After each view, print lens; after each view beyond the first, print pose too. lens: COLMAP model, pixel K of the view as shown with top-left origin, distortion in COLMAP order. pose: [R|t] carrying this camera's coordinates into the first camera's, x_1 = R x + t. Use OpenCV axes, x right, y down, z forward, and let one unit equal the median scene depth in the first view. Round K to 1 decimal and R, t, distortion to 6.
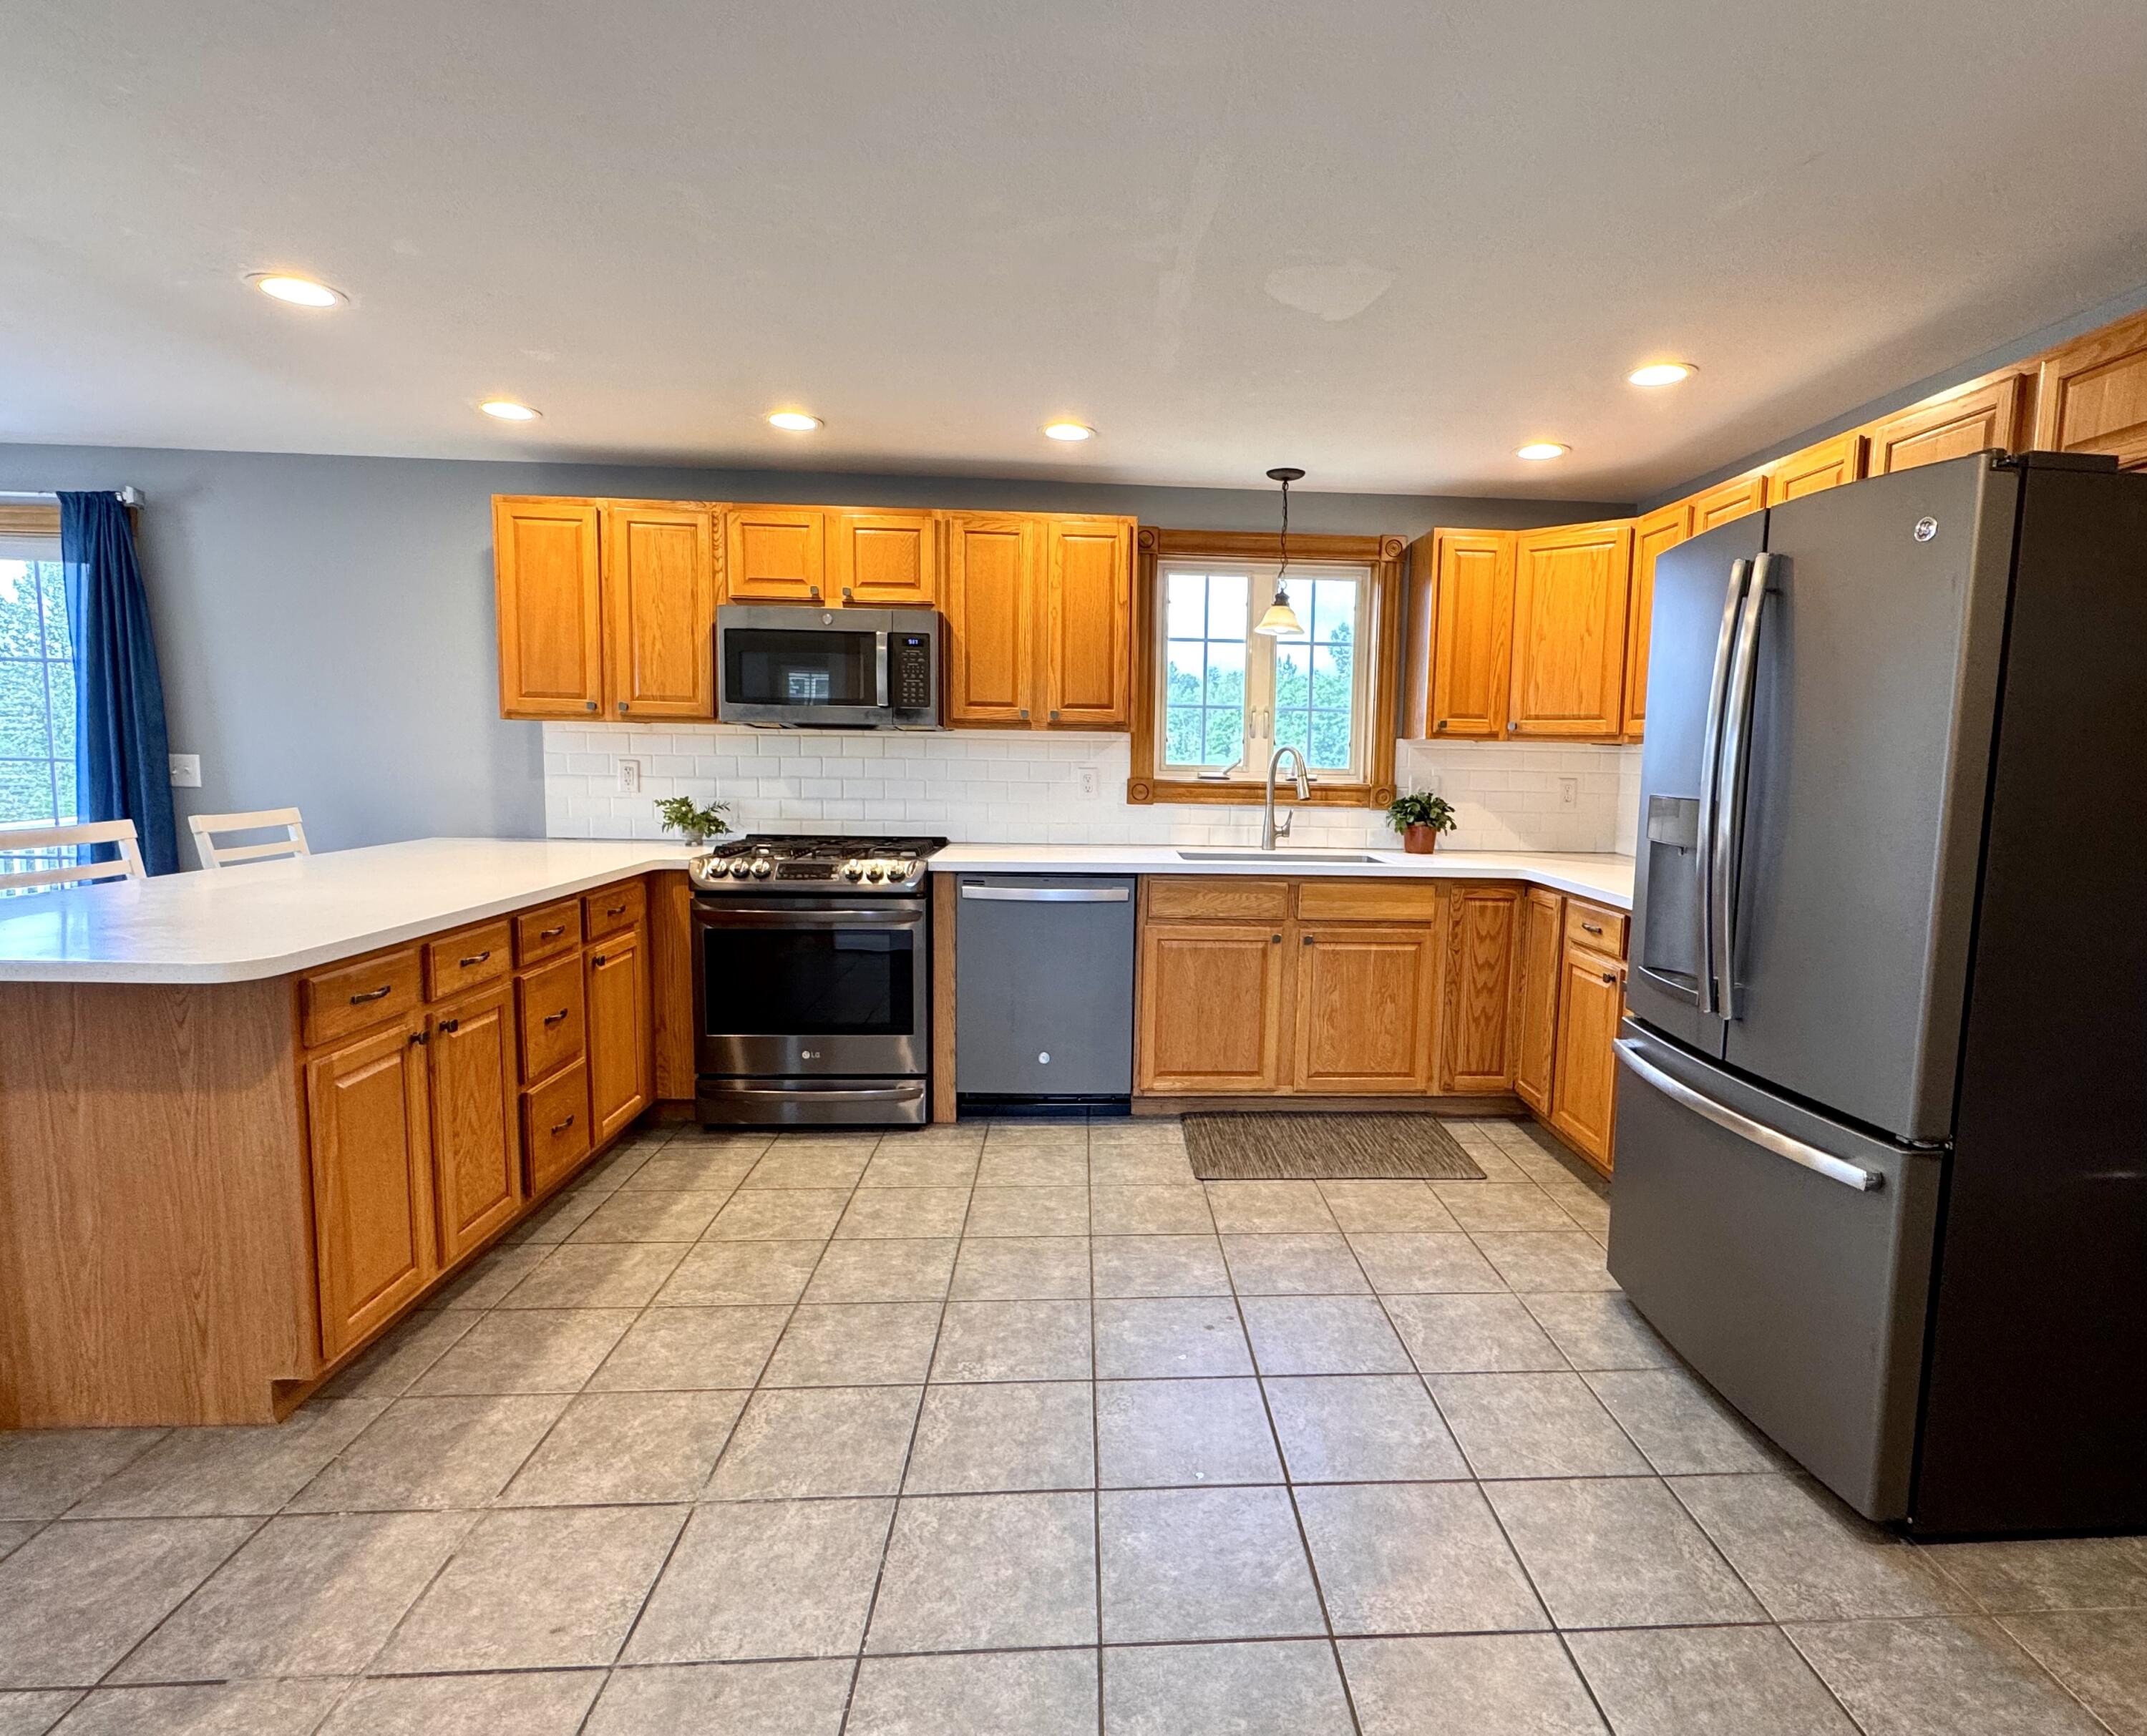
lens RADIAL K [[1106.7, 0, 1160.9], [0, 1106.7, 869.9], [0, 0, 1]] dist [-0.008975, 0.004004]
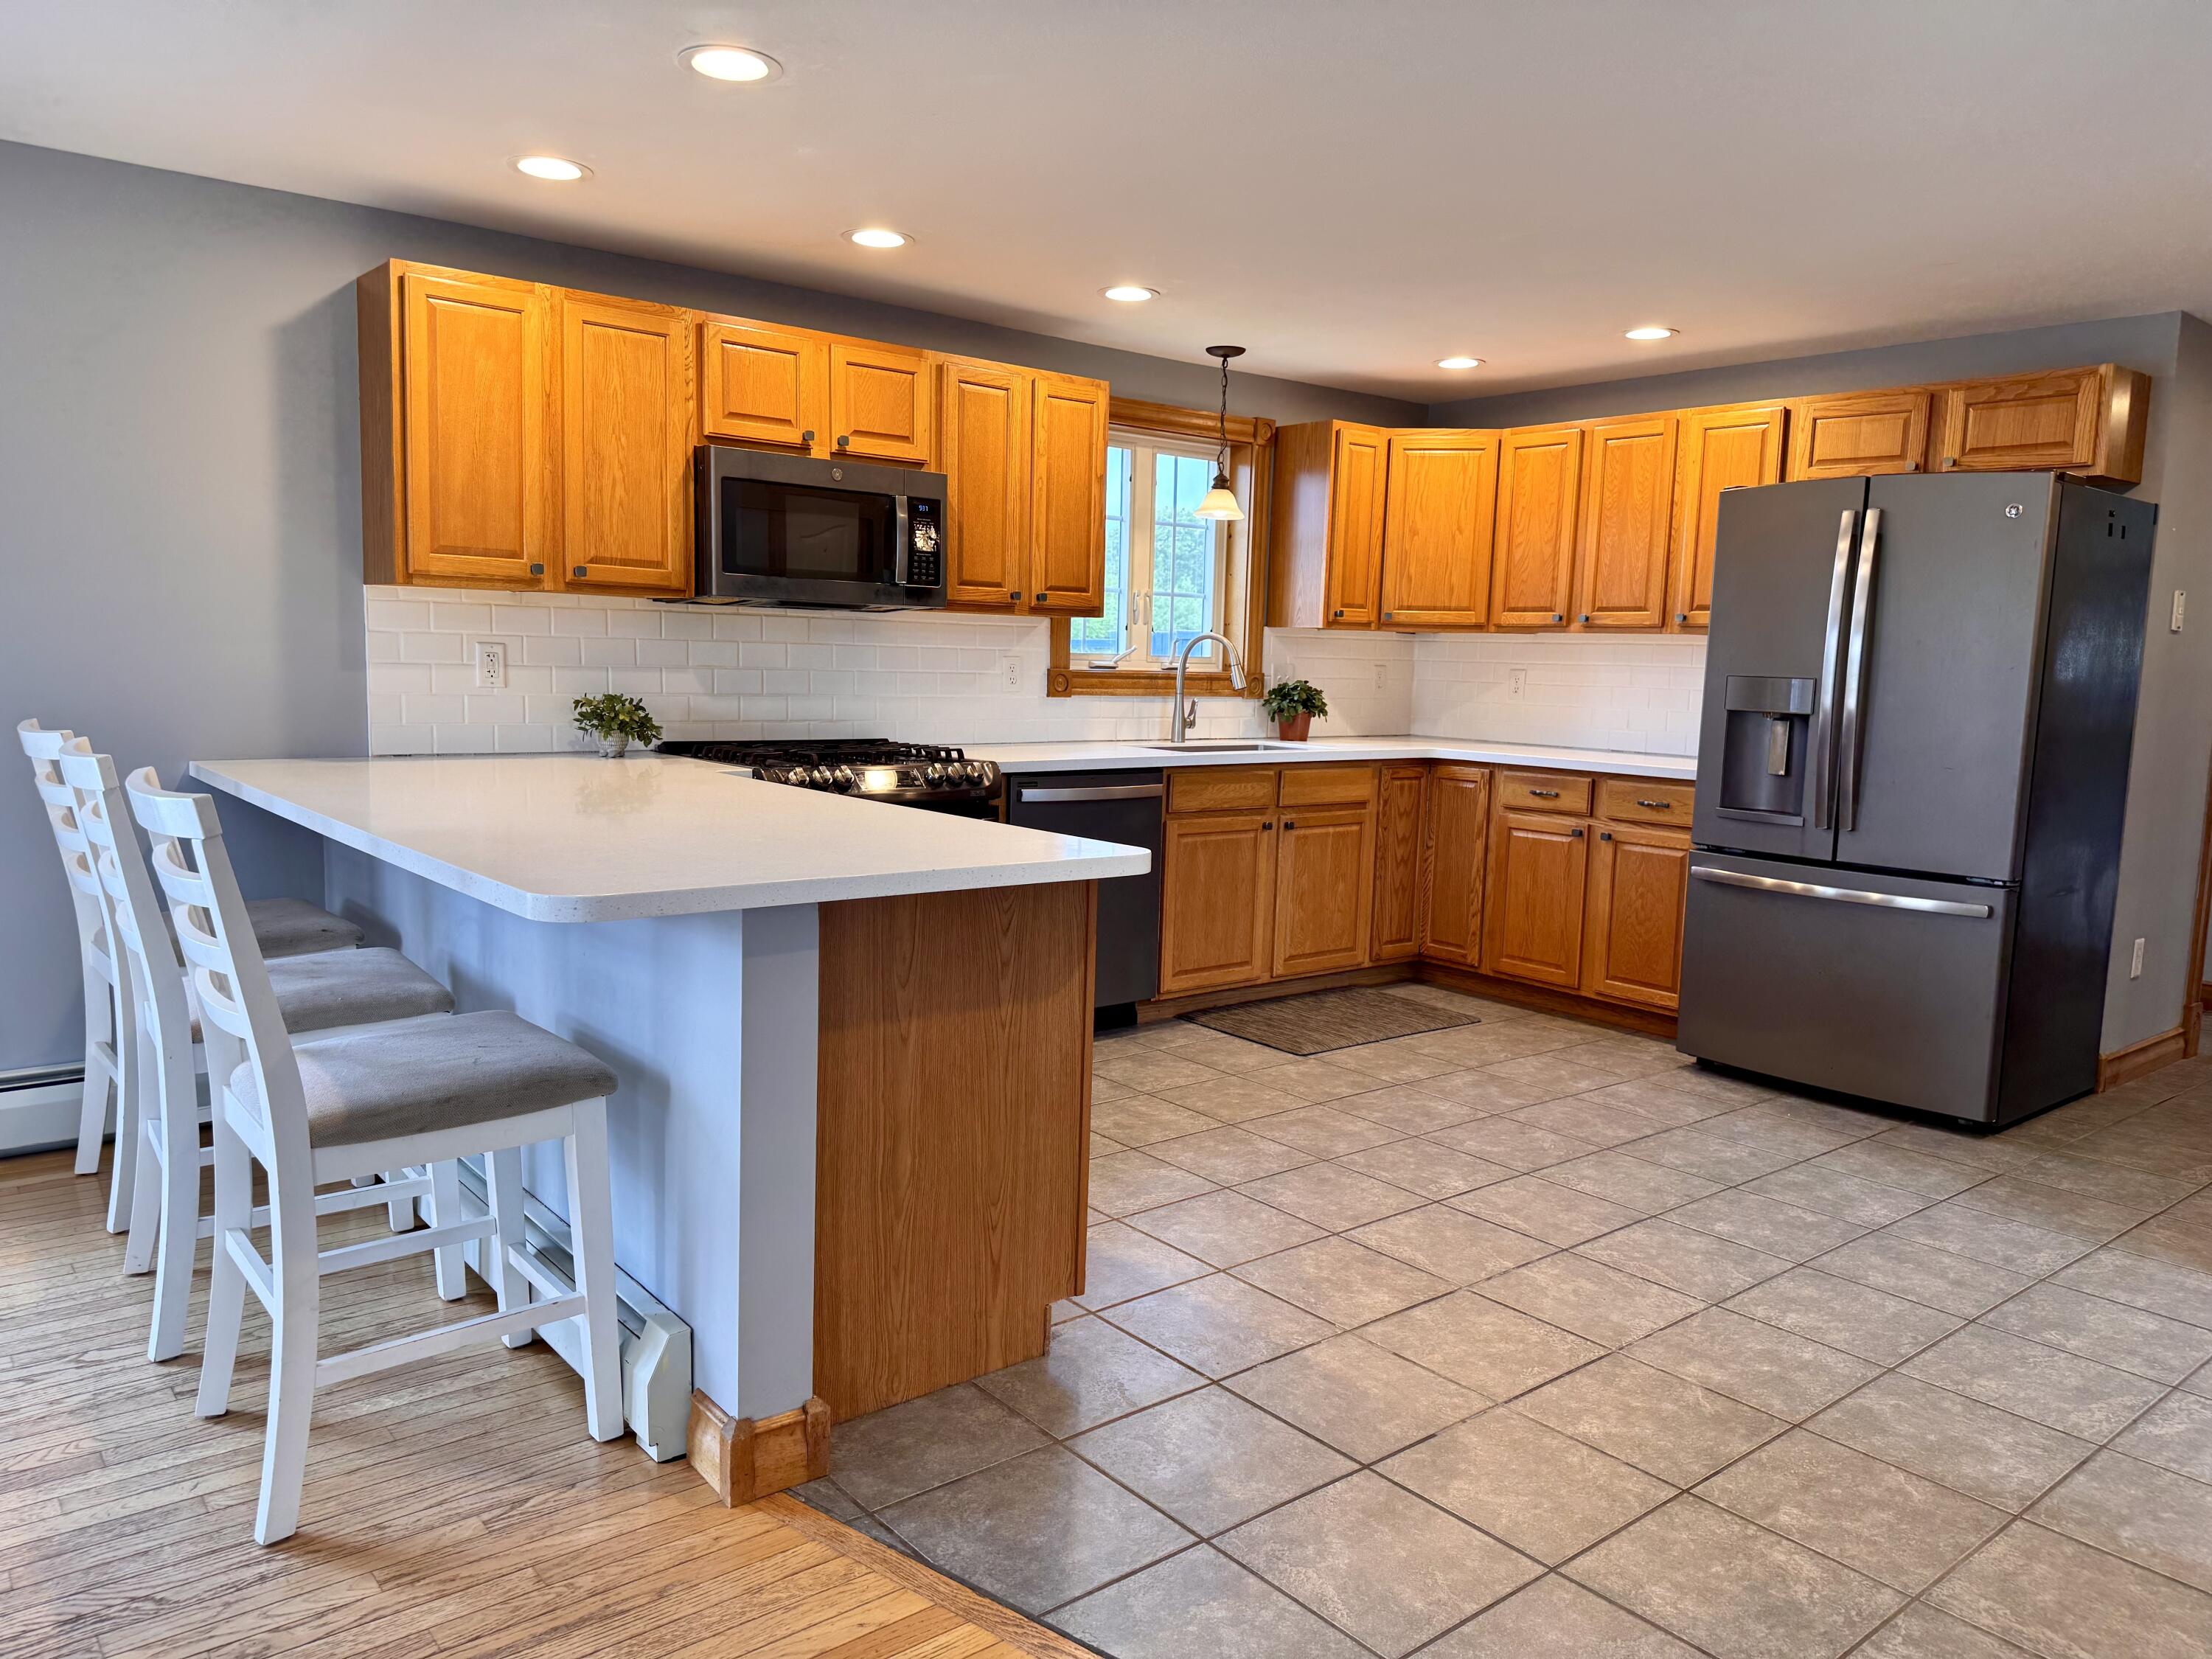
lens RADIAL K [[1532.7, 0, 1097.8], [0, 1532.7, 847.1], [0, 0, 1]] dist [0.055914, -0.028978]
pose [[0.820230, -0.070855, 0.567629, -0.818526], [0.051705, 0.997420, 0.049791, 0.003751], [-0.569693, -0.011491, 0.821777, -0.058955]]
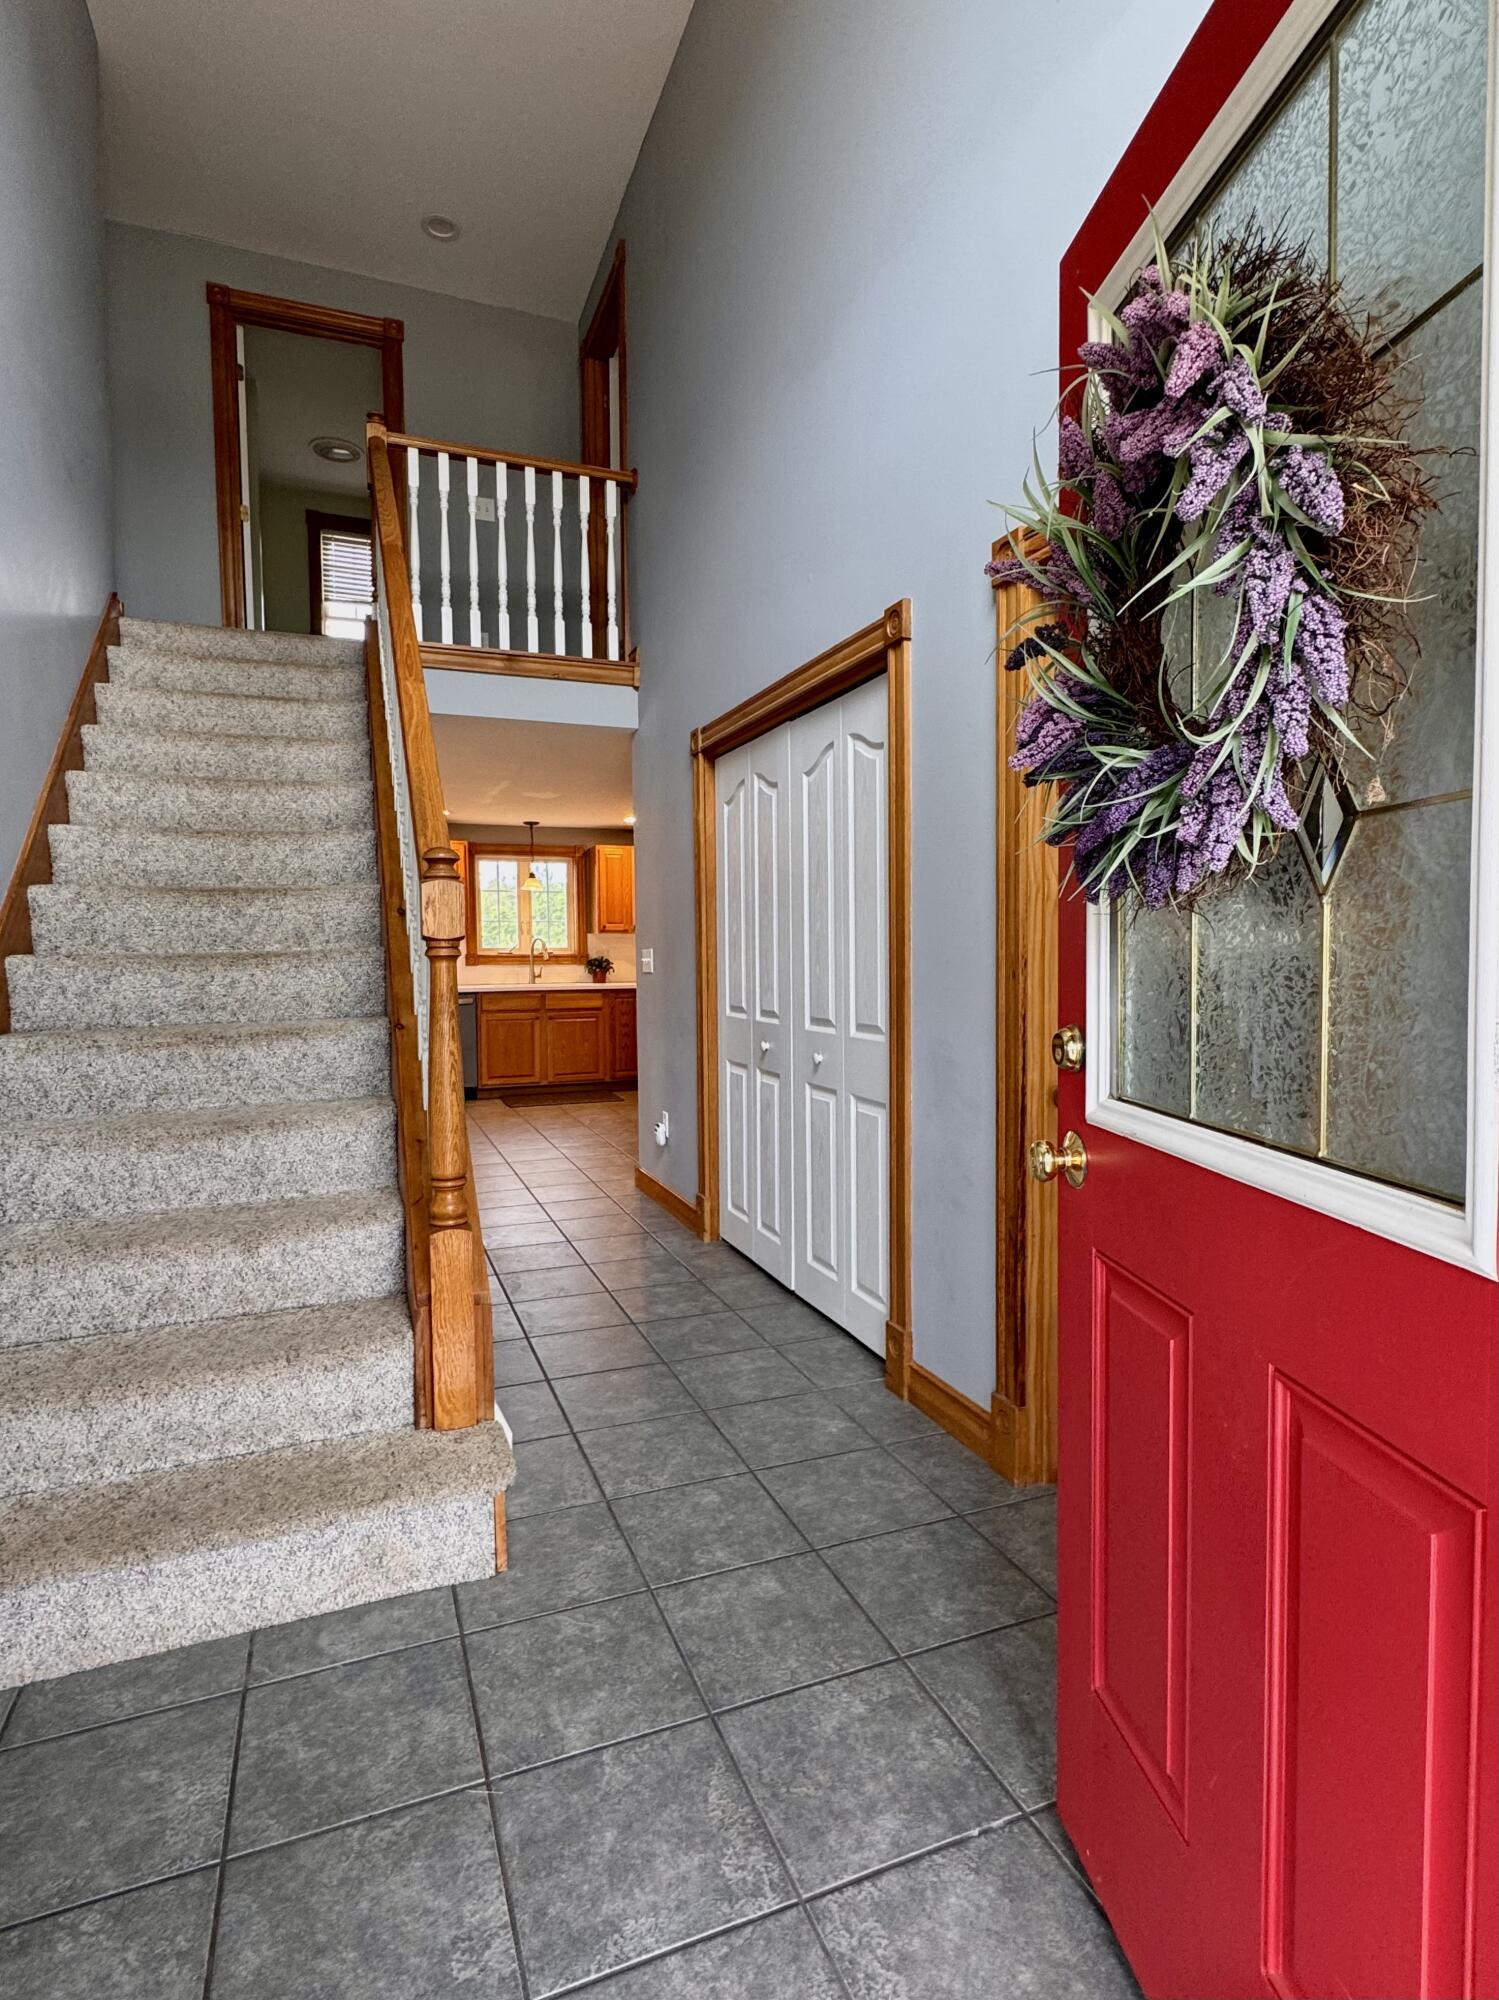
lens RADIAL K [[1021.3, 0, 741.0], [0, 1021.3, 1000.2], [0, 0, 1]] dist [-0.002514, -0.000037]
pose [[0.955760, -0.045514, 0.290605, -0.114939], [0.061949, 0.996943, -0.047602, 0.158508], [-0.287550, 0.063499, 0.955658, -1.248582]]
